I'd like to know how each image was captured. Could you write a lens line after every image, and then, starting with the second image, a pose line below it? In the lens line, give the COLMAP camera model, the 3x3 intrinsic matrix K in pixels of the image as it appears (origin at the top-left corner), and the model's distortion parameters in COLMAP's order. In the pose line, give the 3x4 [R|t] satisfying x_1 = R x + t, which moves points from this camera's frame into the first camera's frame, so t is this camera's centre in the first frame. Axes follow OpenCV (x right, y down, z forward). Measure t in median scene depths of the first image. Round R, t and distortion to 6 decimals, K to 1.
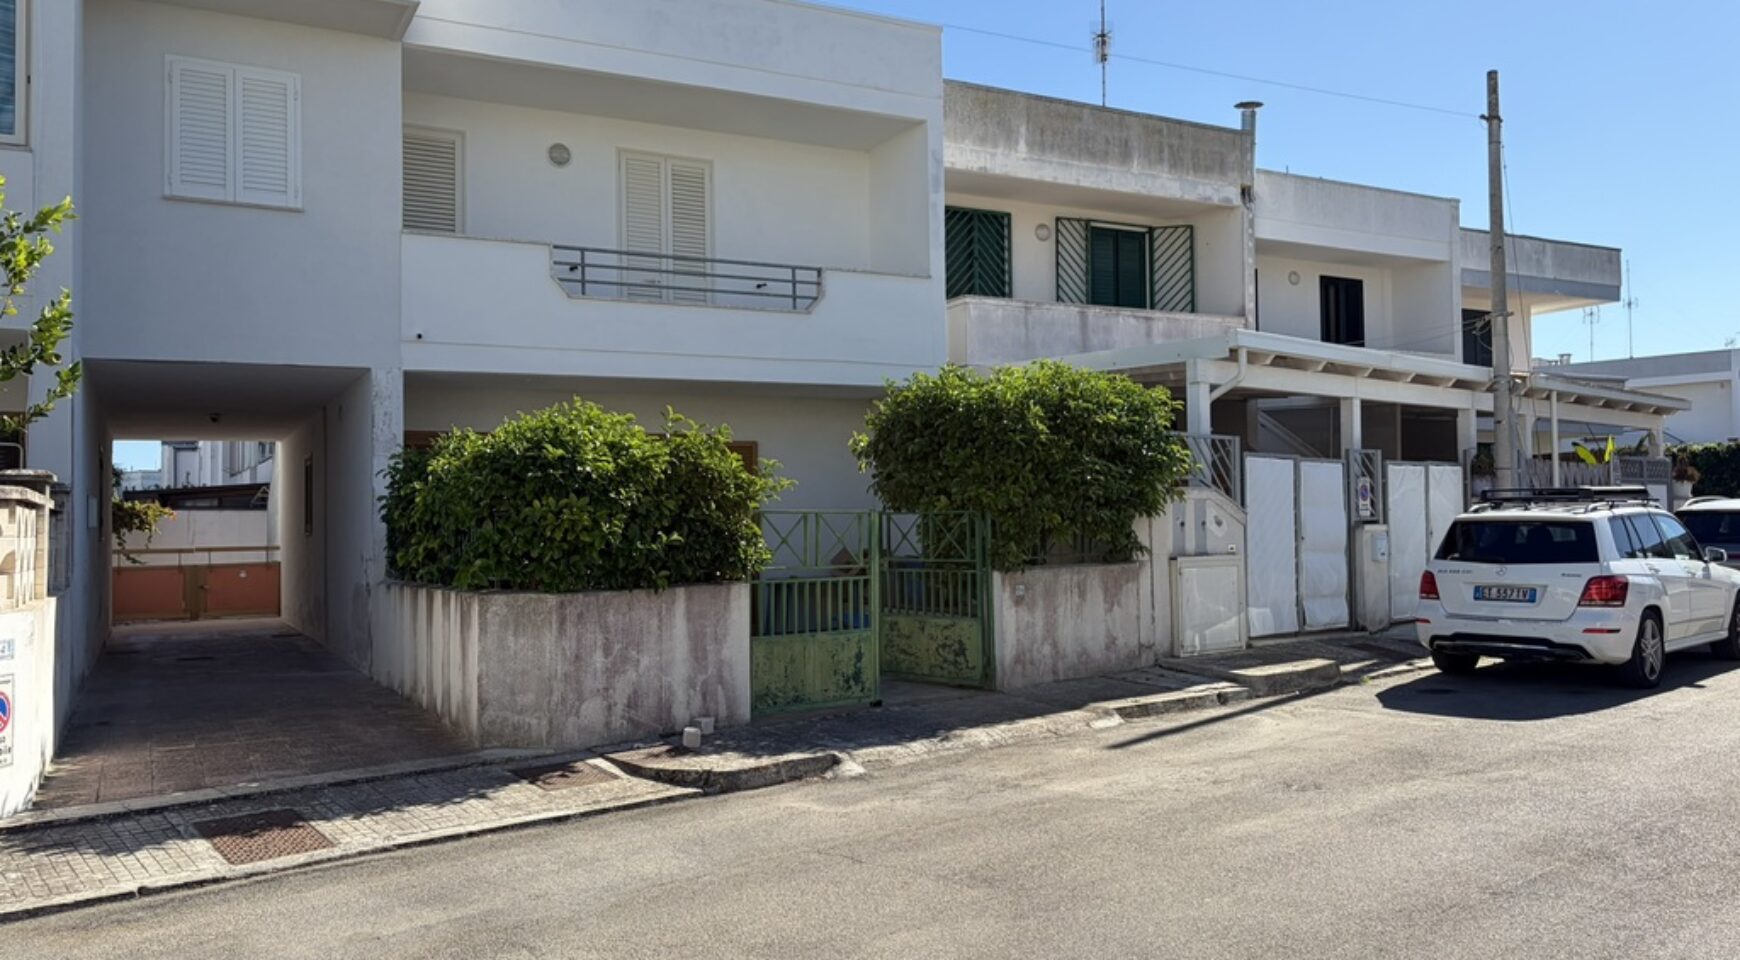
lens RADIAL K [[1303.7, 0, 868.7], [0, 1303.7, 487.9], [0, 0, 1]] dist [0.054548, -0.063809]
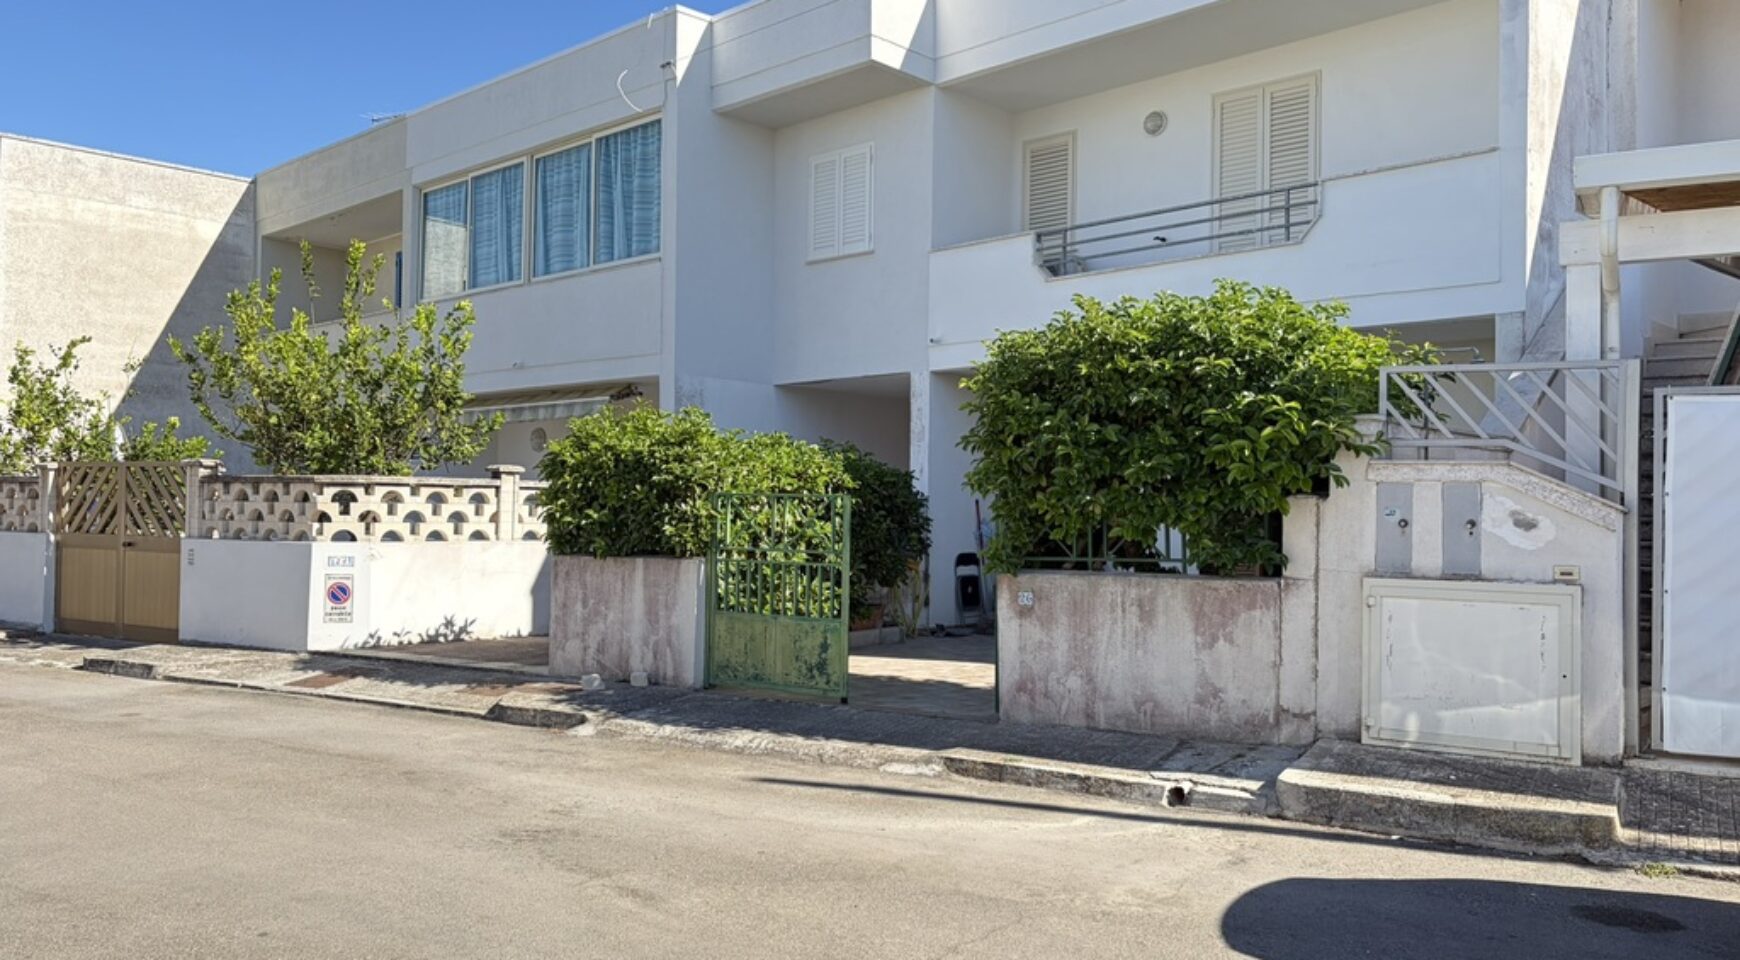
lens RADIAL K [[1303.7, 0, 871.1], [0, 1303.7, 483.9], [0, 0, 1]] dist [0.054548, -0.063809]
pose [[0.312544, 0.001639, -0.949902, 0.755251], [0.010970, 0.999926, 0.005334, 0.004448], [0.949840, -0.012087, 0.312503, 0.611132]]
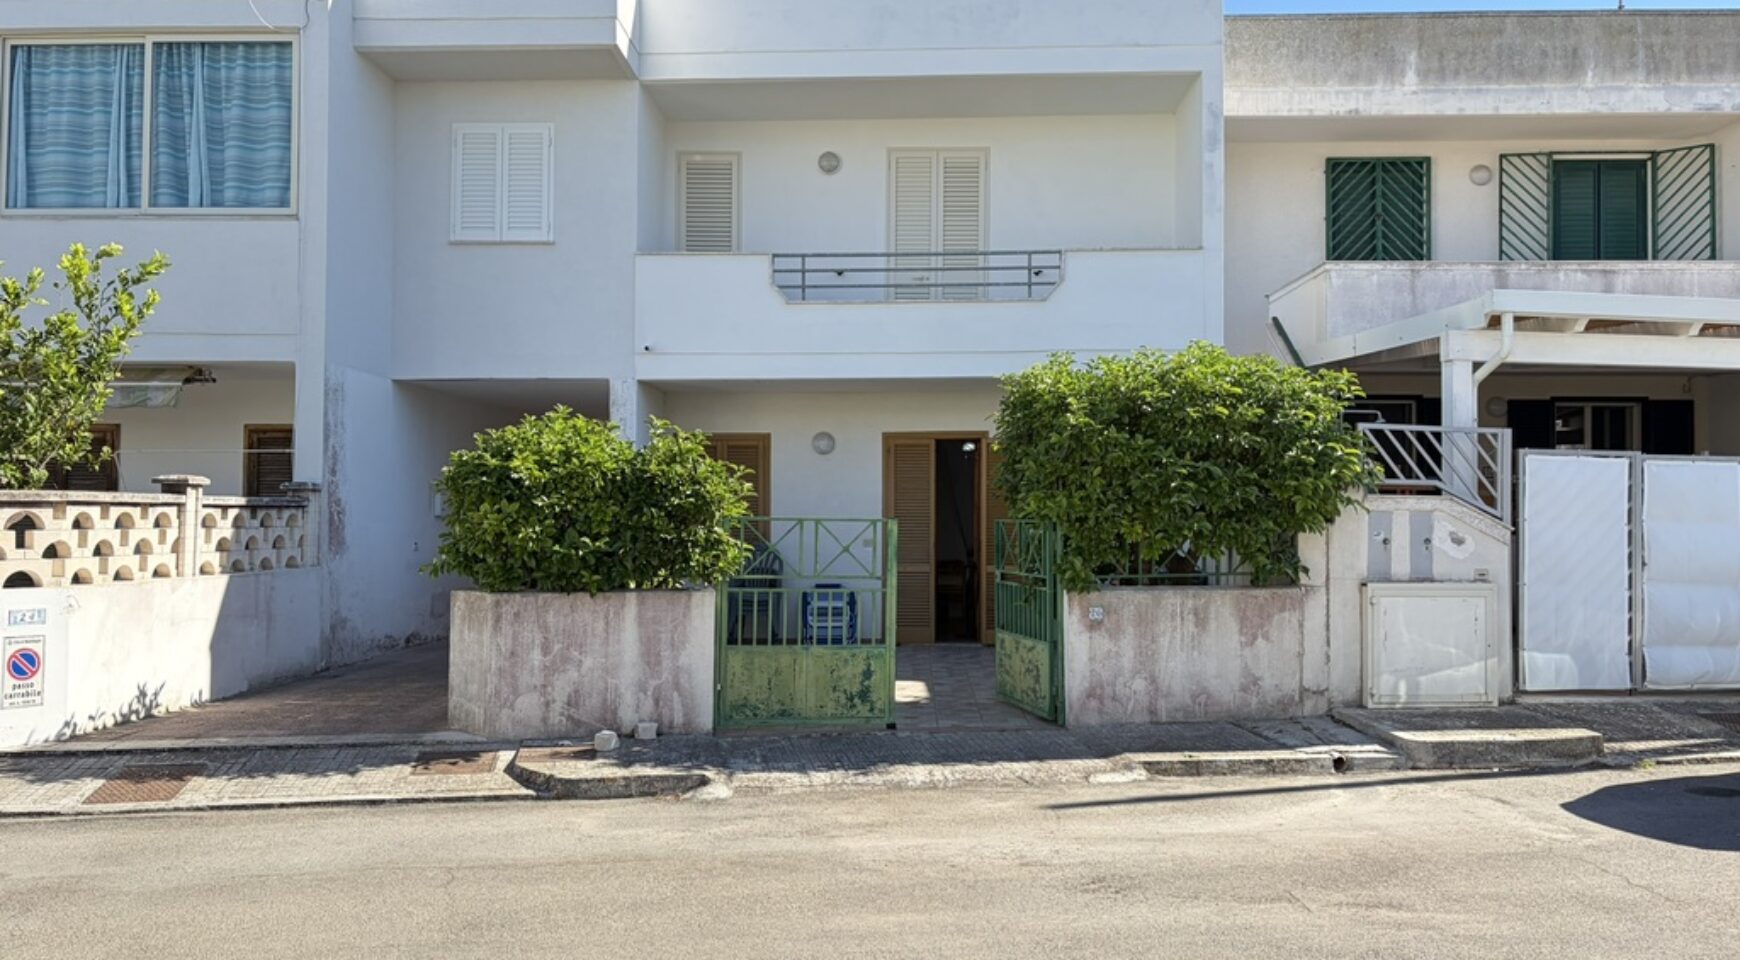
lens RADIAL K [[1303.7, 0, 871.2], [0, 1303.7, 480.2], [0, 0, 1]] dist [0.054548, -0.063809]
pose [[0.859404, 0.007663, -0.511240, 0.393426], [-0.004742, 0.999964, 0.007017, -0.014037], [0.511275, -0.003606, 0.859409, 0.162141]]
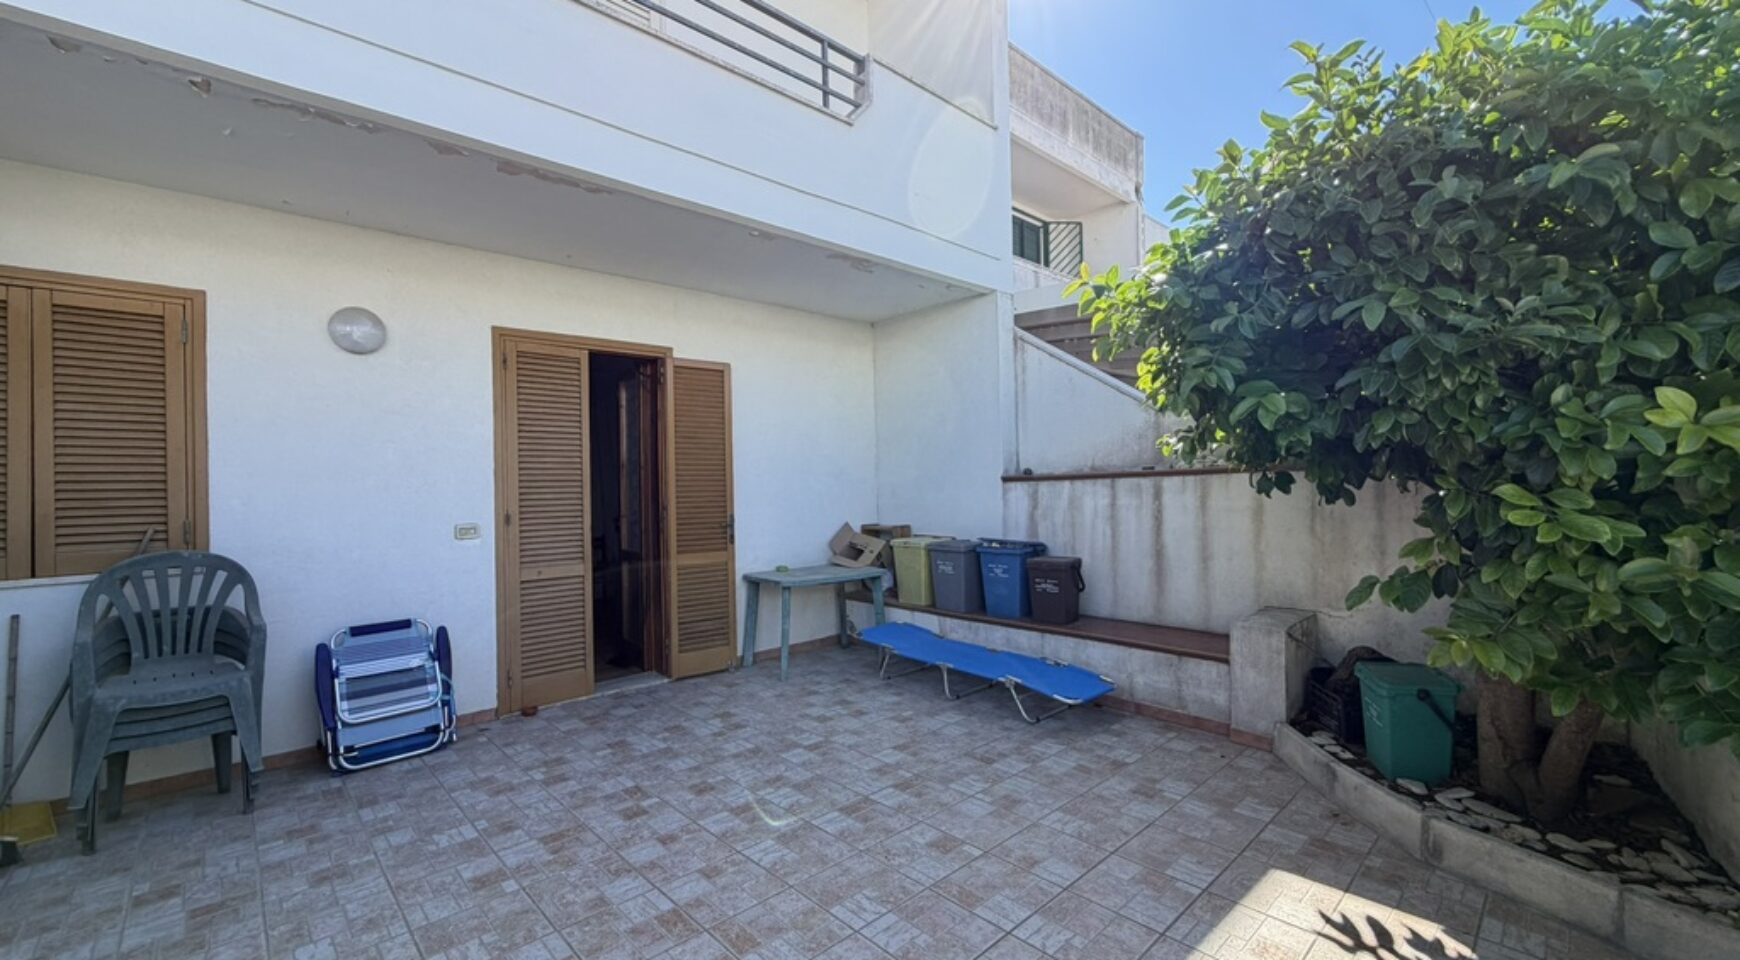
lens RADIAL K [[691.4, 0, 866.9], [0, 691.4, 479.3], [0, 0, 1]] dist [-0.002460, 0.000925]
pose [[0.968547, 0.001200, 0.248829, -0.137899], [-0.003802, 0.999943, 0.009977, 0.024109], [-0.248802, -0.010609, 0.968496, 0.846107]]
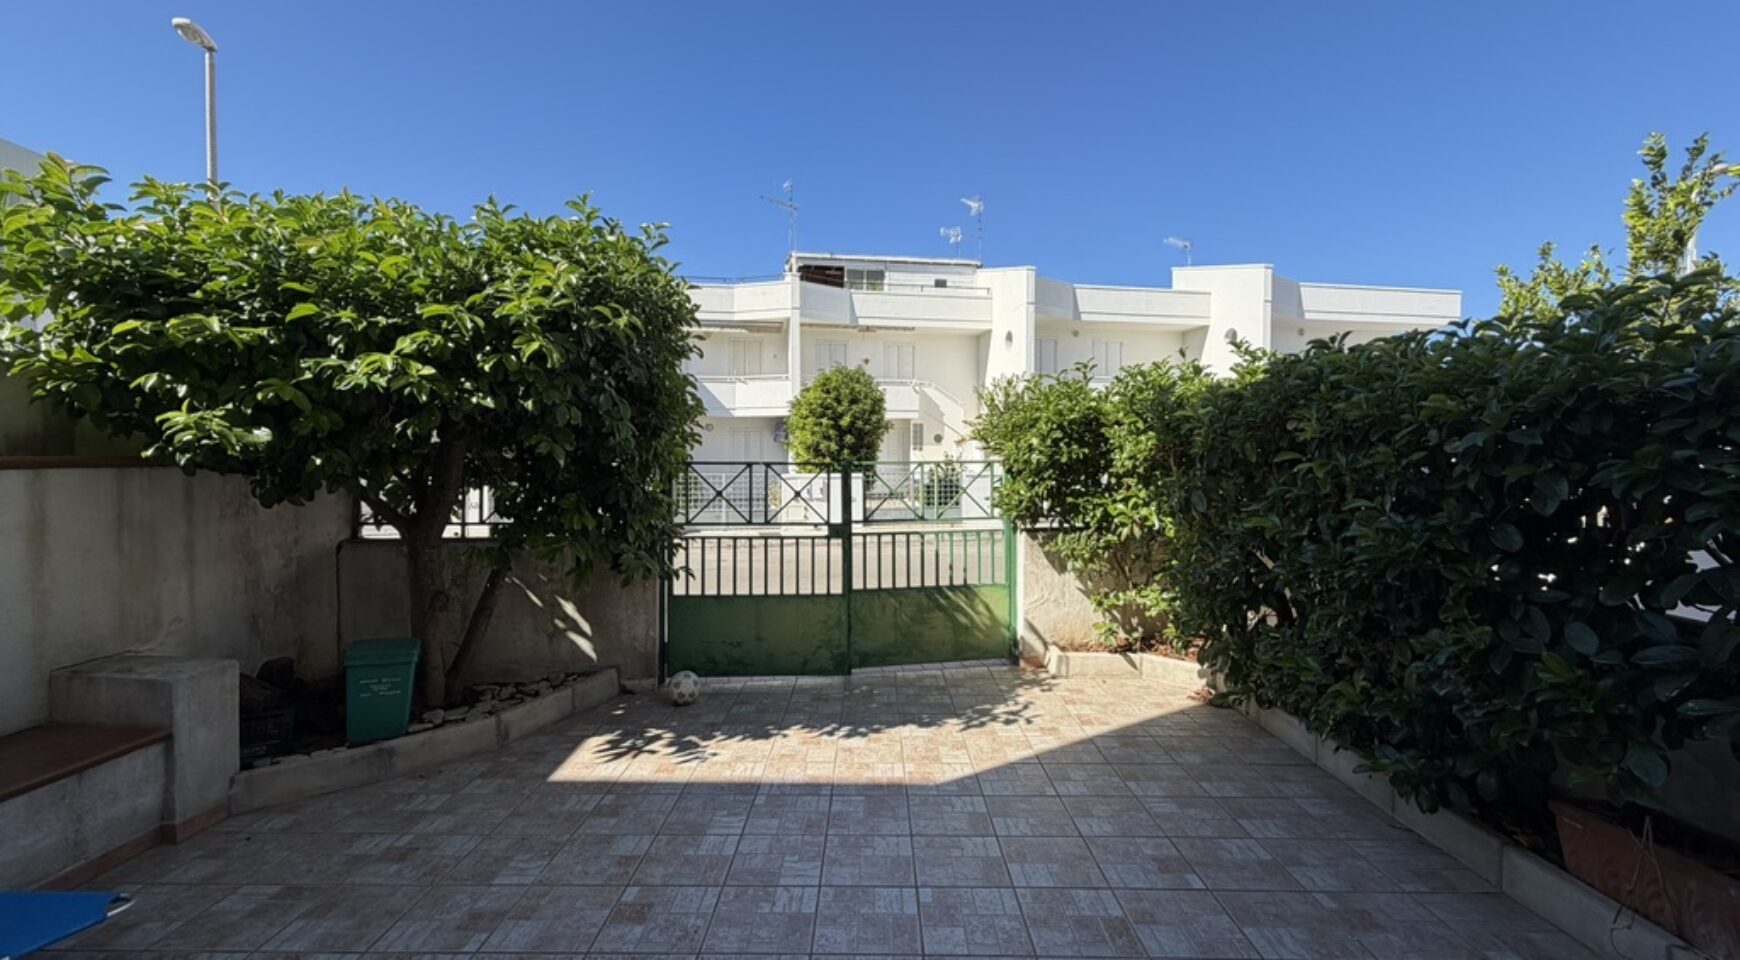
lens RADIAL K [[691.4, 0, 869.1], [0, 691.4, 480.0], [0, 0, 1]] dist [-0.002460, 0.000925]
pose [[-0.869332, -0.001203, 0.494227, -0.206906], [-0.002540, 0.999995, -0.002034, 0.026584], [-0.494222, -0.003023, -0.869331, 1.188950]]
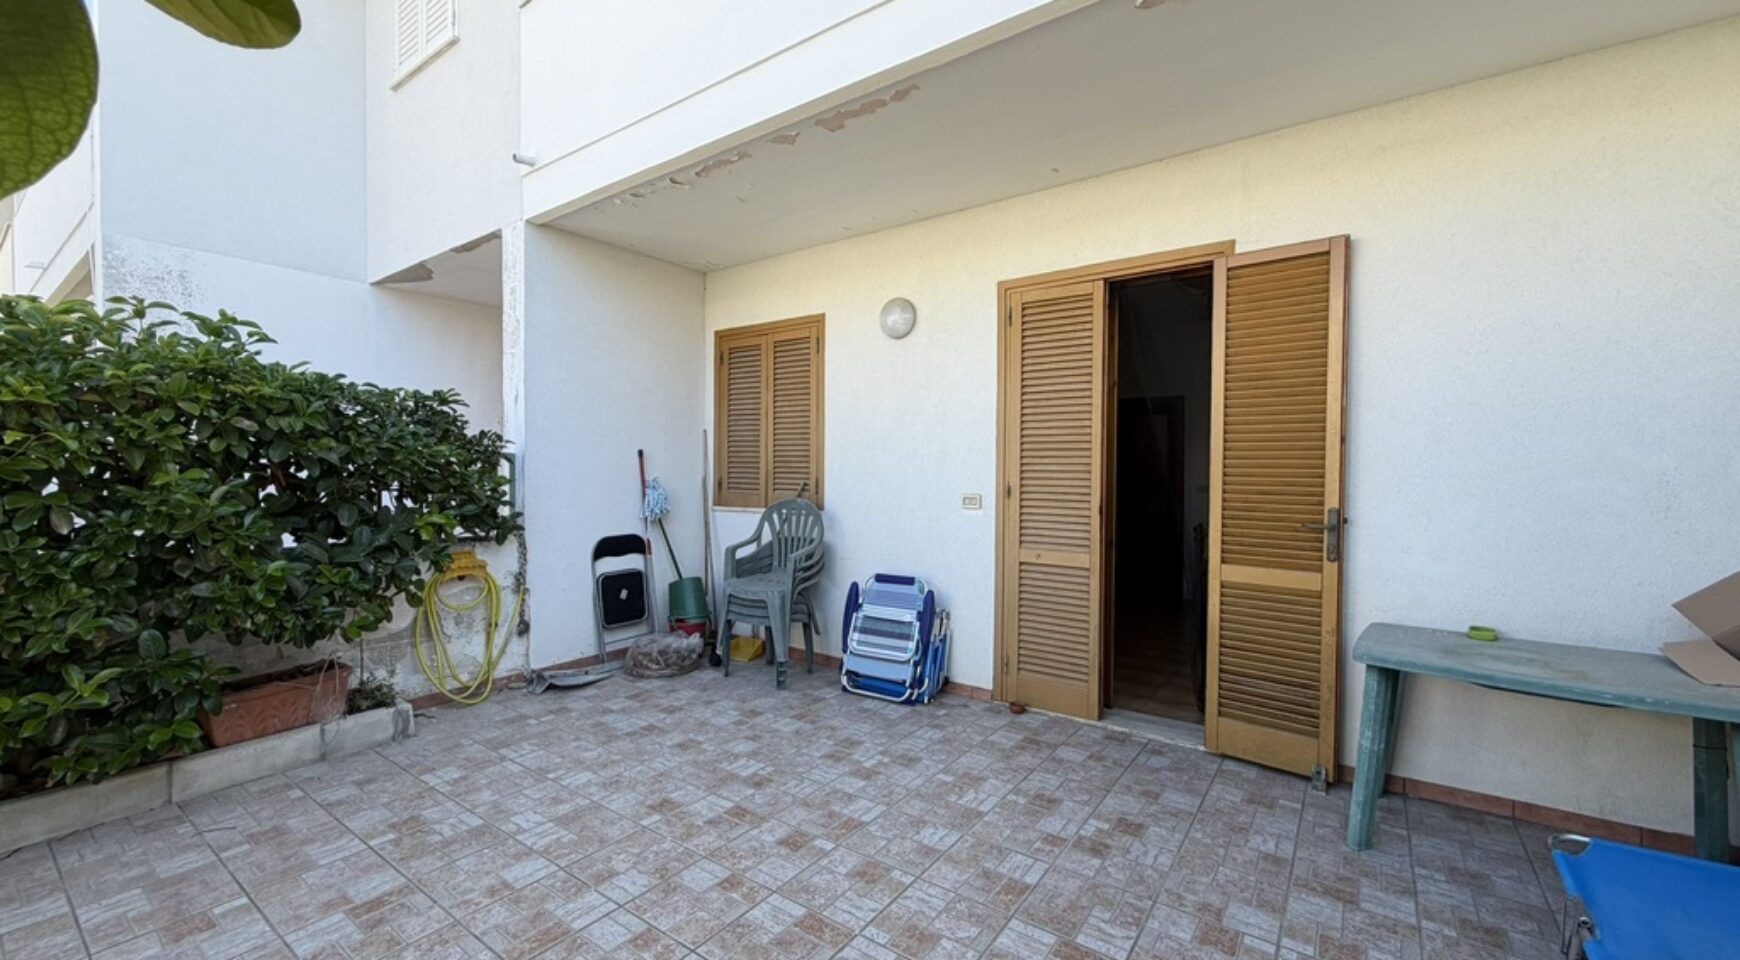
lens RADIAL K [[691.4, 0, 864.8], [0, 691.4, 479.7], [0, 0, 1]] dist [-0.002460, 0.000925]
pose [[0.425780, 0.038222, -0.904019, 0.039005], [0.011954, 0.998783, 0.047859, 0.026996], [0.904748, -0.031184, 0.424805, 1.040711]]
